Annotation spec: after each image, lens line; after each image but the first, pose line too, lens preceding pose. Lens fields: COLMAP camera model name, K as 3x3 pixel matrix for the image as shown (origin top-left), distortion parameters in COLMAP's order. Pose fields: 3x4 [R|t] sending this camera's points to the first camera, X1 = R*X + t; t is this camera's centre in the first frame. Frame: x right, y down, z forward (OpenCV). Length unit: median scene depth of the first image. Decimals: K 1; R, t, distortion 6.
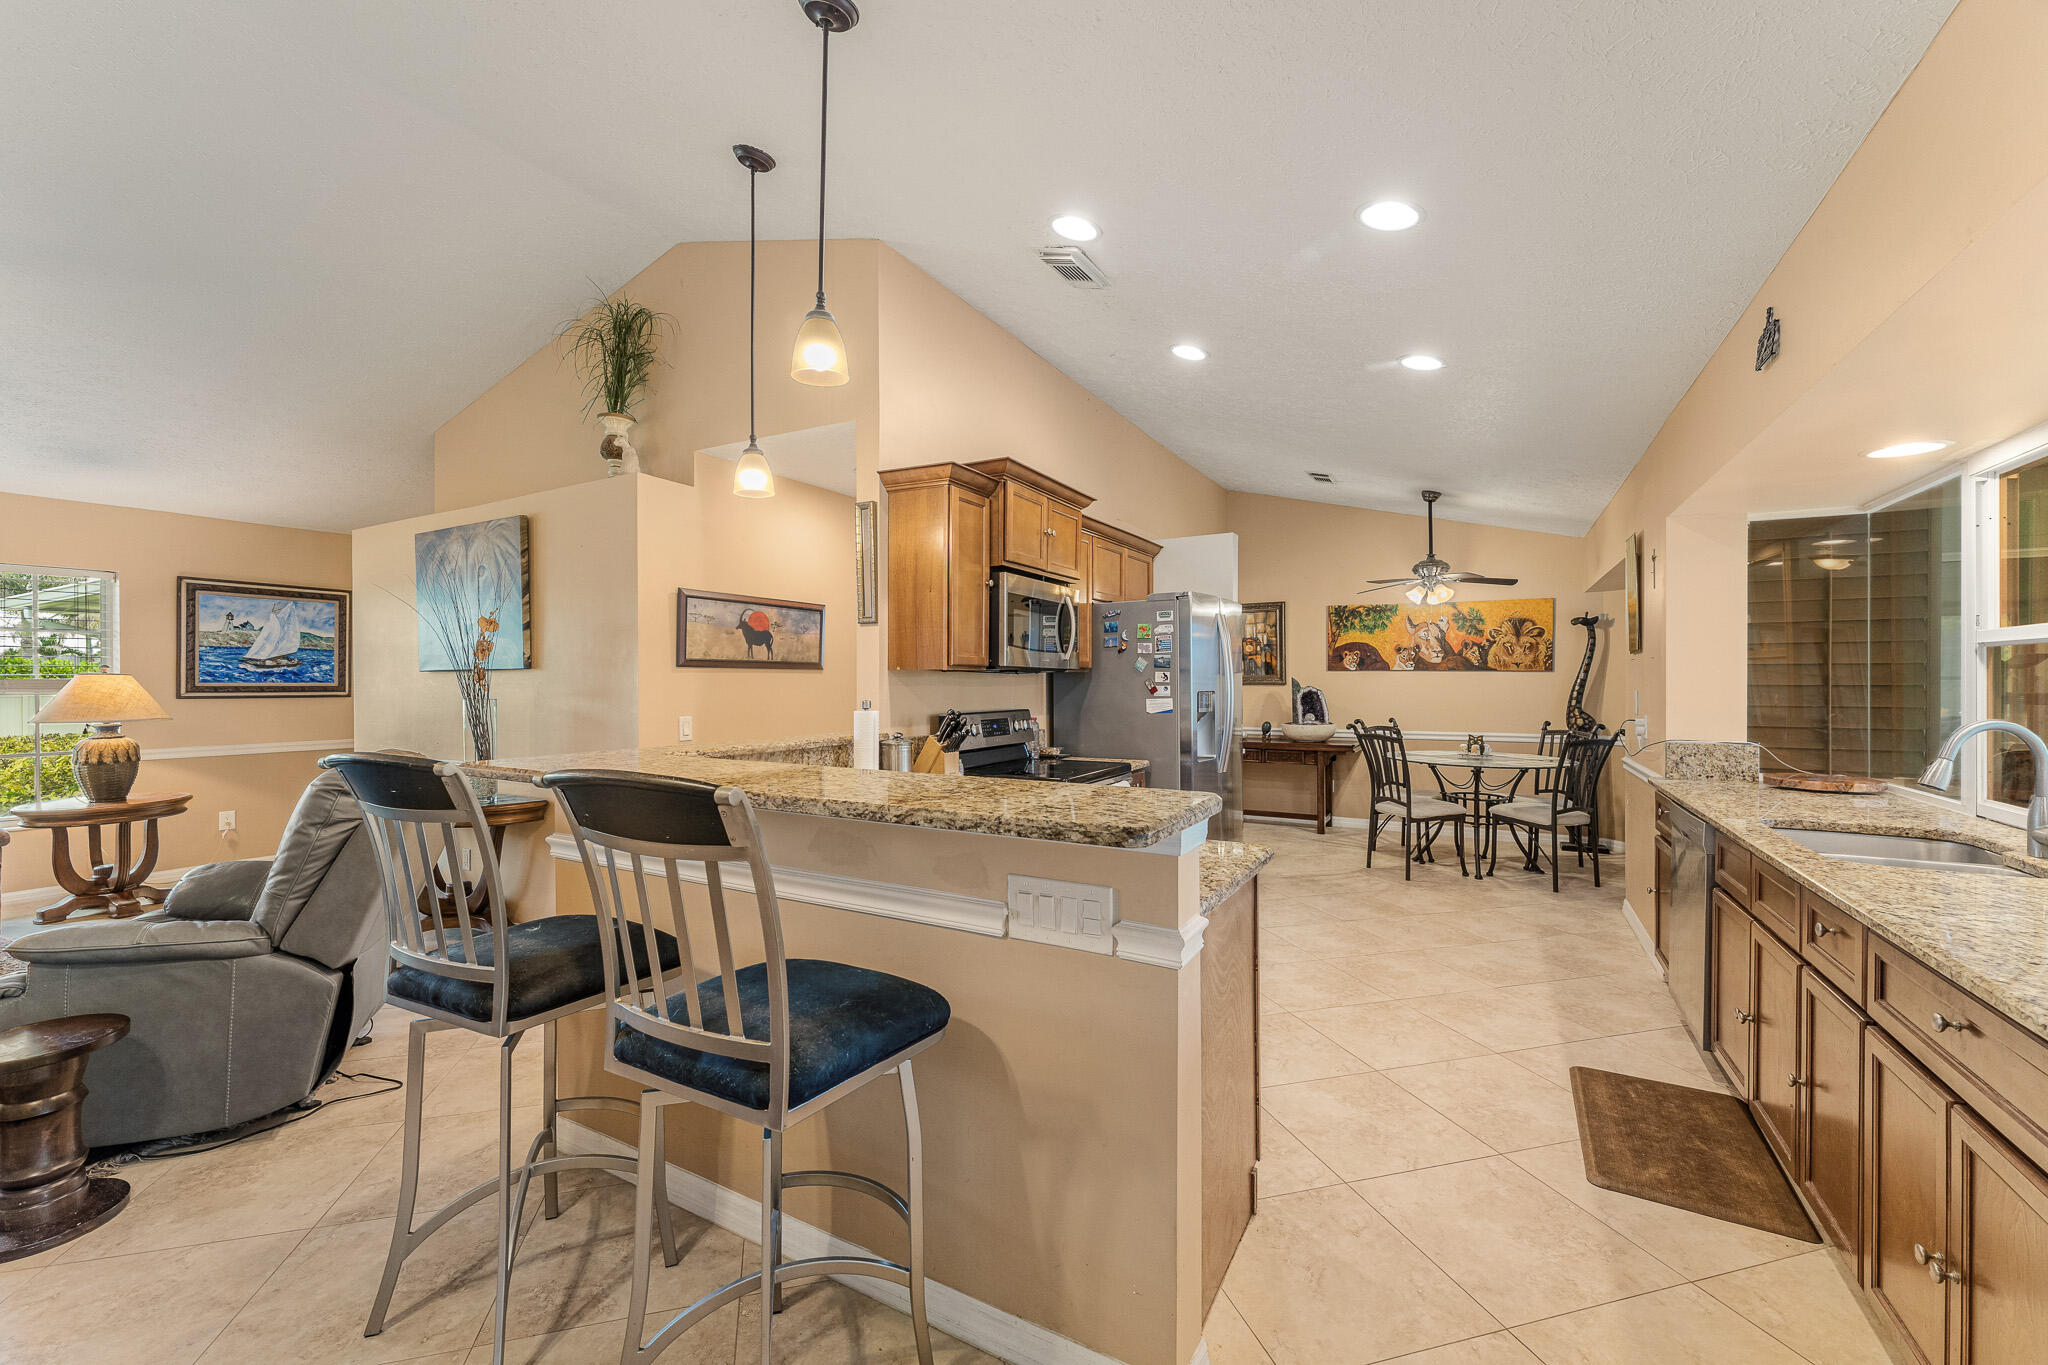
lens RADIAL K [[819.6, 0, 1019.3], [0, 819.6, 680.4], [0, 0, 1]] dist [-0.006920, 0.000454]
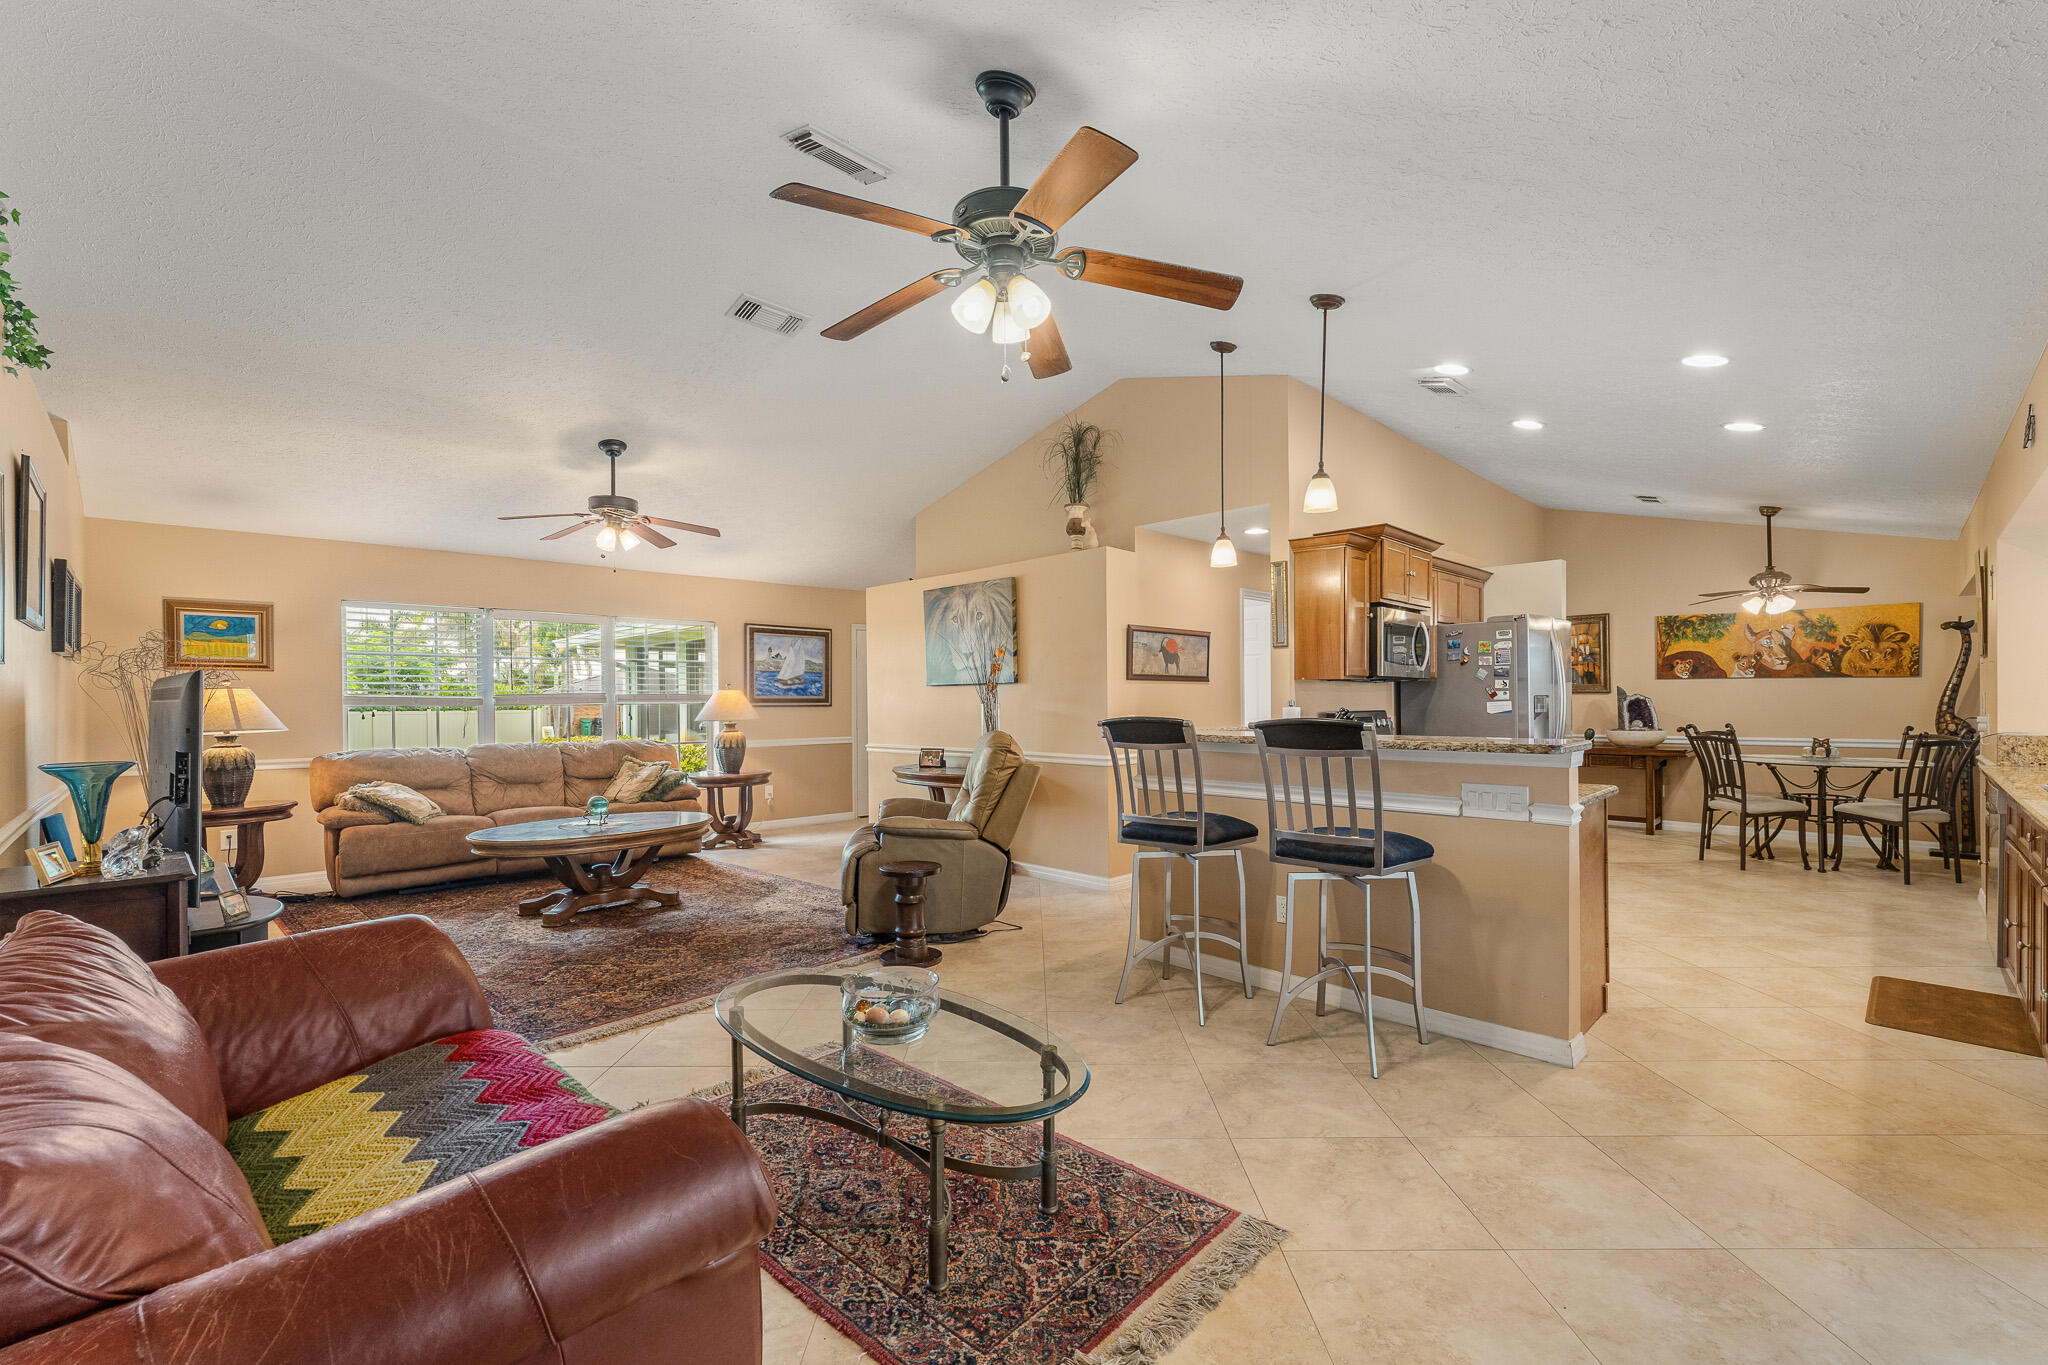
lens RADIAL K [[851.1, 0, 1028.8], [0, 851.1, 700.9], [0, 0, 1]] dist [-0.005743, -0.000029]
pose [[0.961938, -0.004943, -0.273224, -0.163376], [0.006027, 0.999977, 0.003129, 0.013152], [0.273202, -0.004656, 0.961945, -0.432176]]
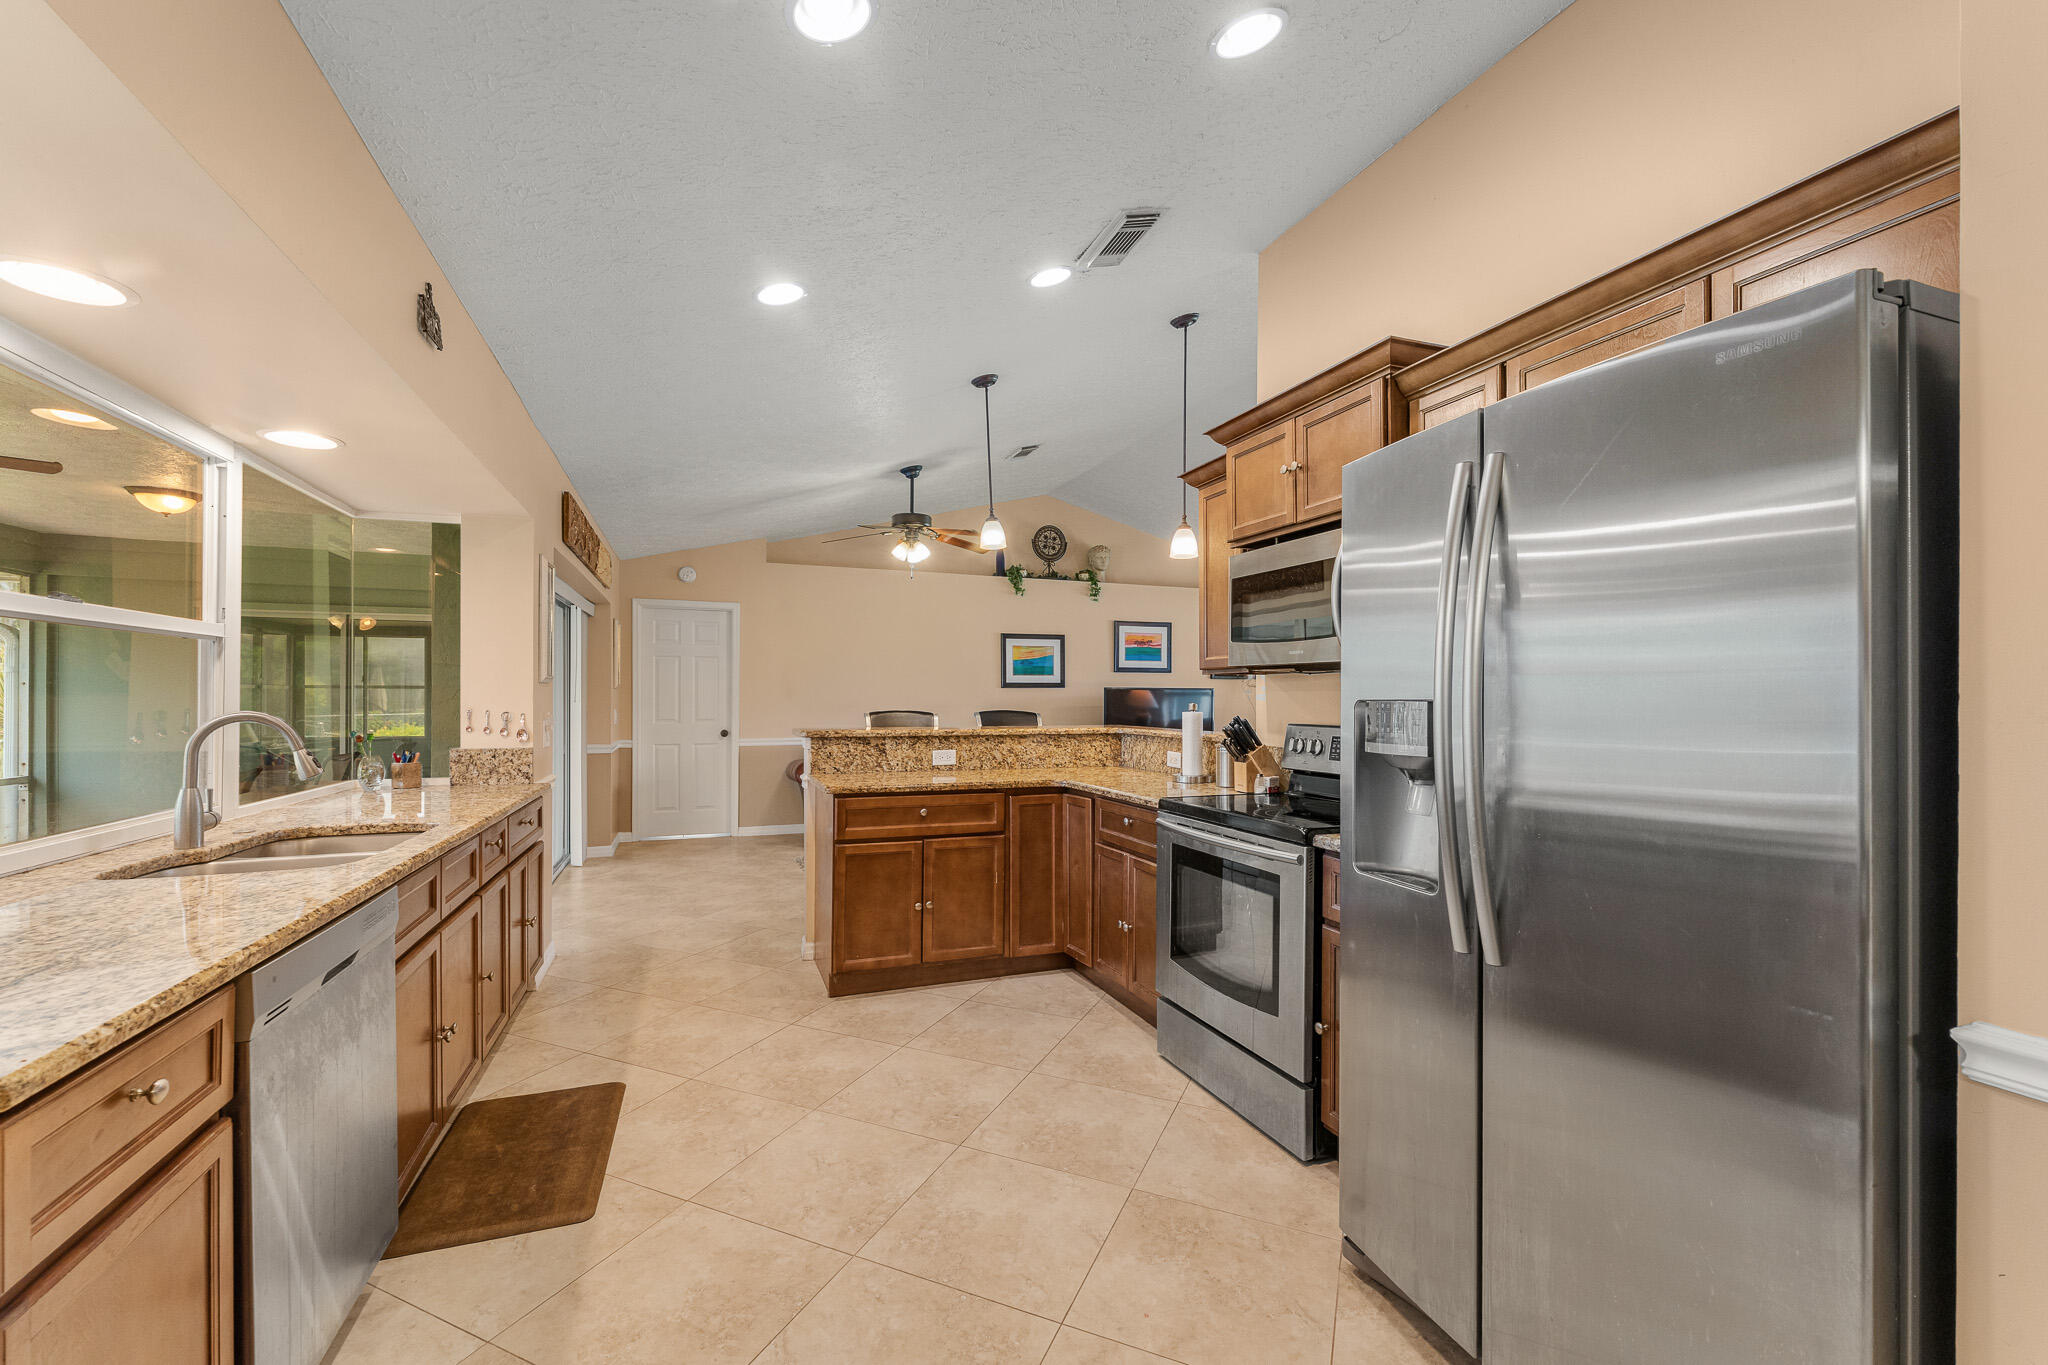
lens RADIAL K [[819.6, 0, 1029.1], [0, 819.6, 698.6], [0, 0, 1]] dist [-0.006920, 0.000454]
pose [[-0.625436, 0.000904, -0.780275, 0.645261], [0.002587, 0.999996, -0.000916, 0.013052], [0.780272, -0.002591, -0.625436, 1.135407]]
